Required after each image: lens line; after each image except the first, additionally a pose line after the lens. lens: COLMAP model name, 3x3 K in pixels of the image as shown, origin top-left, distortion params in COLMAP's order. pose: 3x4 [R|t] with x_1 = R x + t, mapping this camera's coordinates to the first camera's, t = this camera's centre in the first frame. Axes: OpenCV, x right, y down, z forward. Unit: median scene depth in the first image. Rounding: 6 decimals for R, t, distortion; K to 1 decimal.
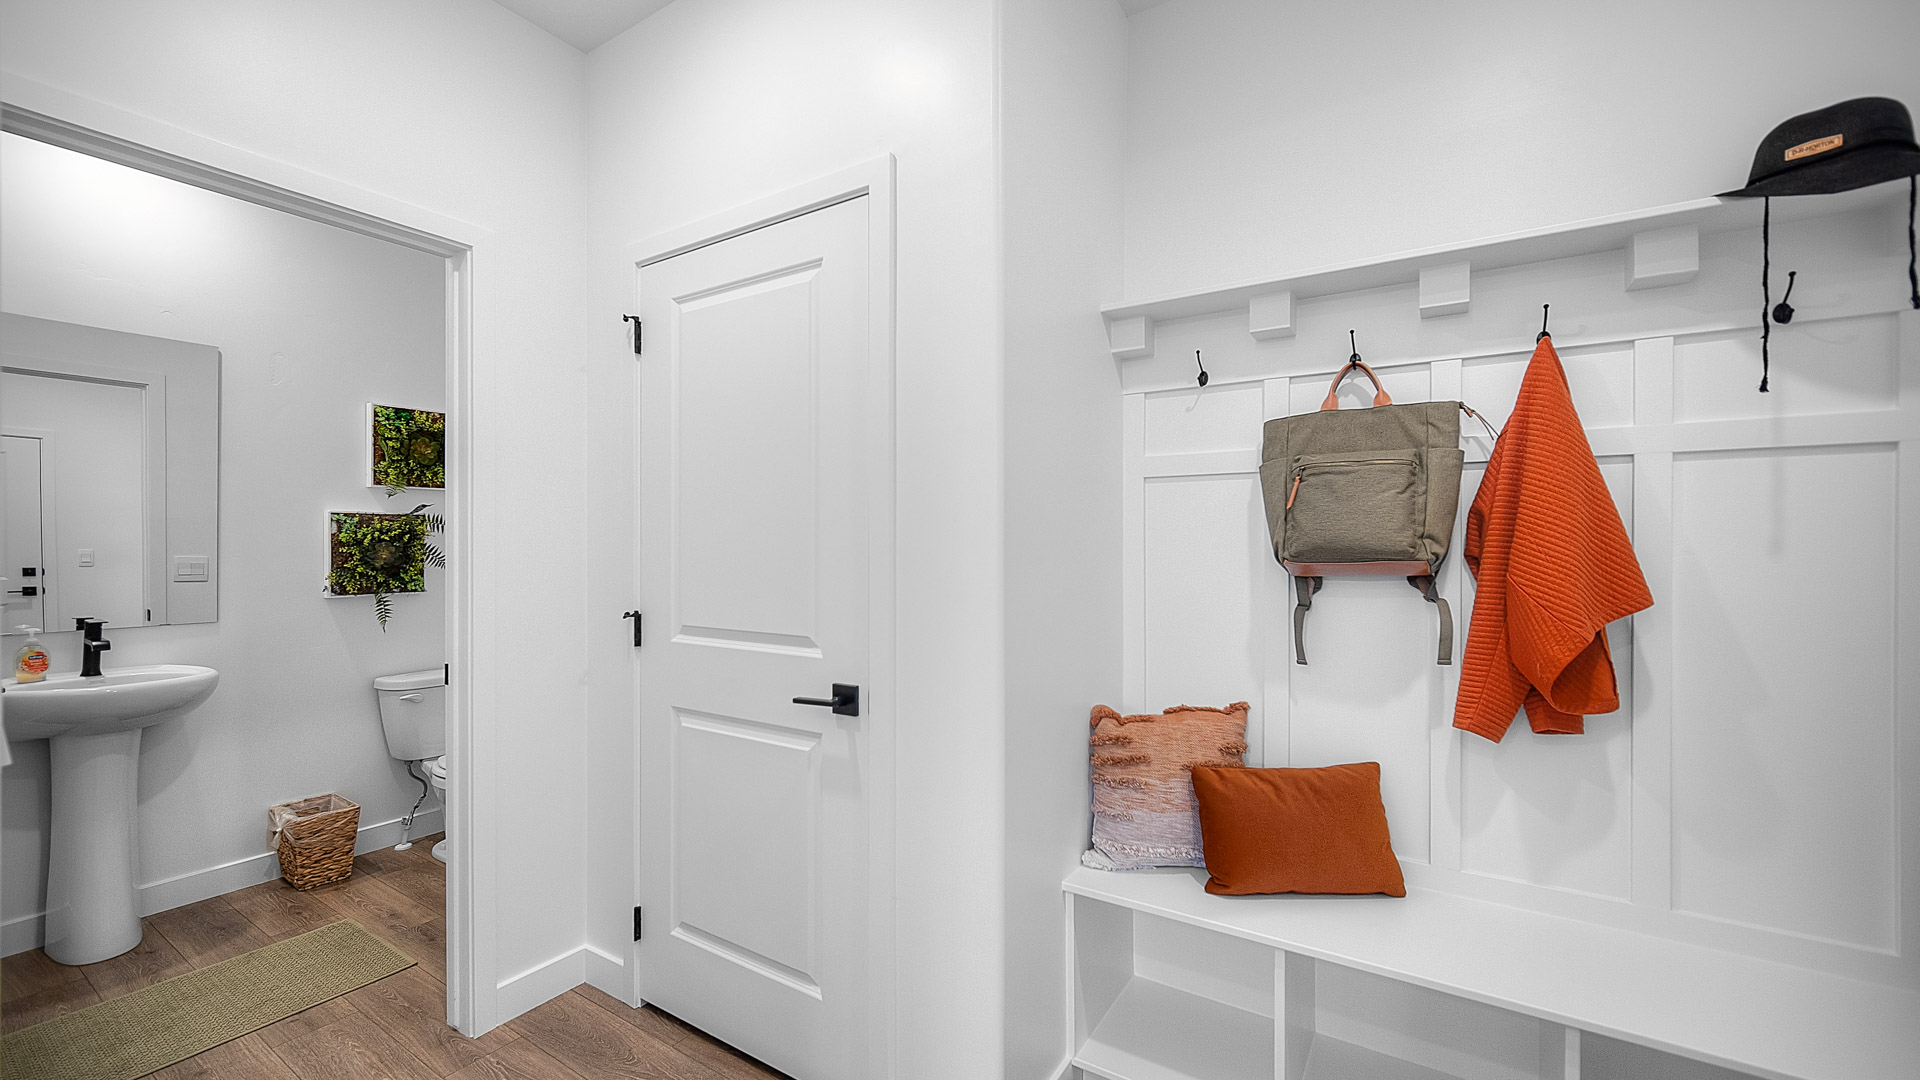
lens RADIAL K [[758.5, 0, 947.7], [0, 758.5, 539.6], [0, 0, 1]] dist [-0.002534, -0.000131]
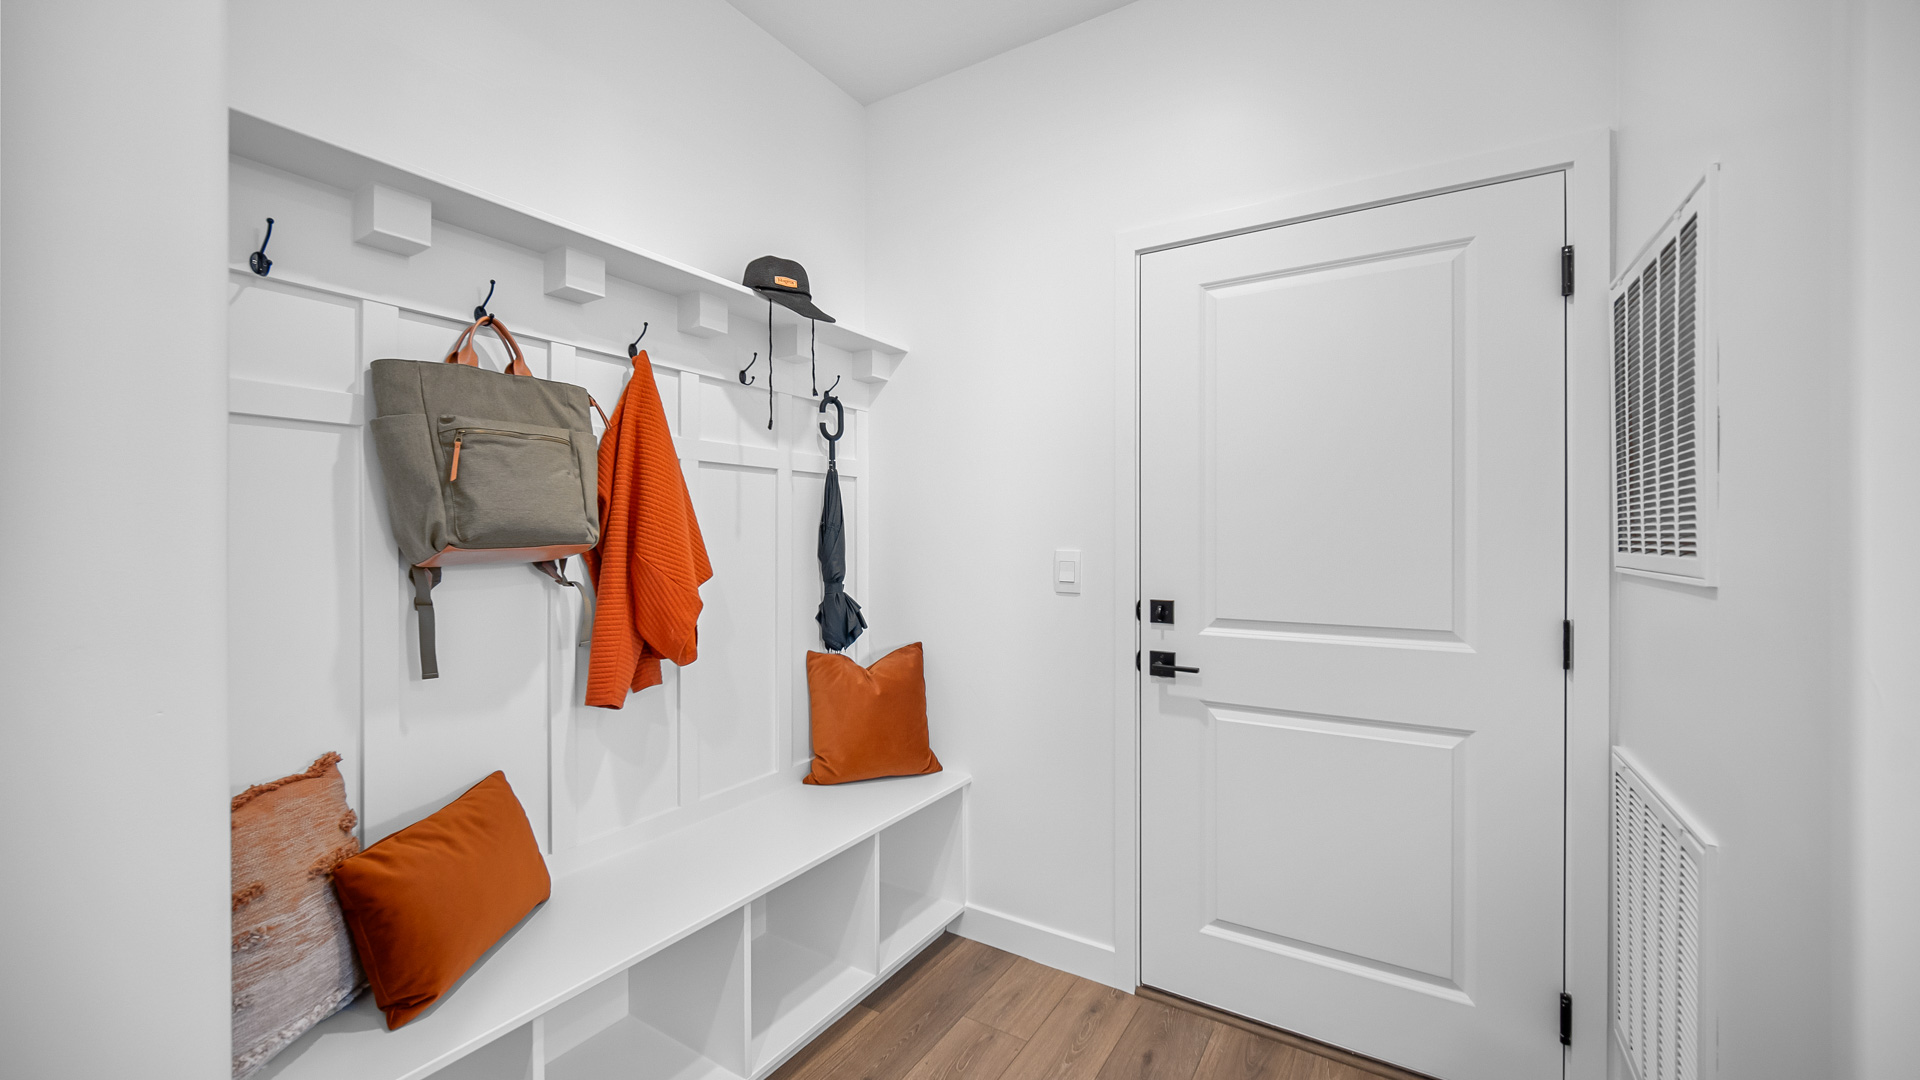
lens RADIAL K [[759.2, 0, 943.2], [0, 759.2, 535.9], [0, 0, 1]] dist [-0.000380, -0.001338]
pose [[-0.010611, -0.001034, 0.999943, -0.346438], [-0.006046, 0.999981, 0.000970, 0.012641], [-0.999925, -0.006035, -0.010617, 0.500955]]
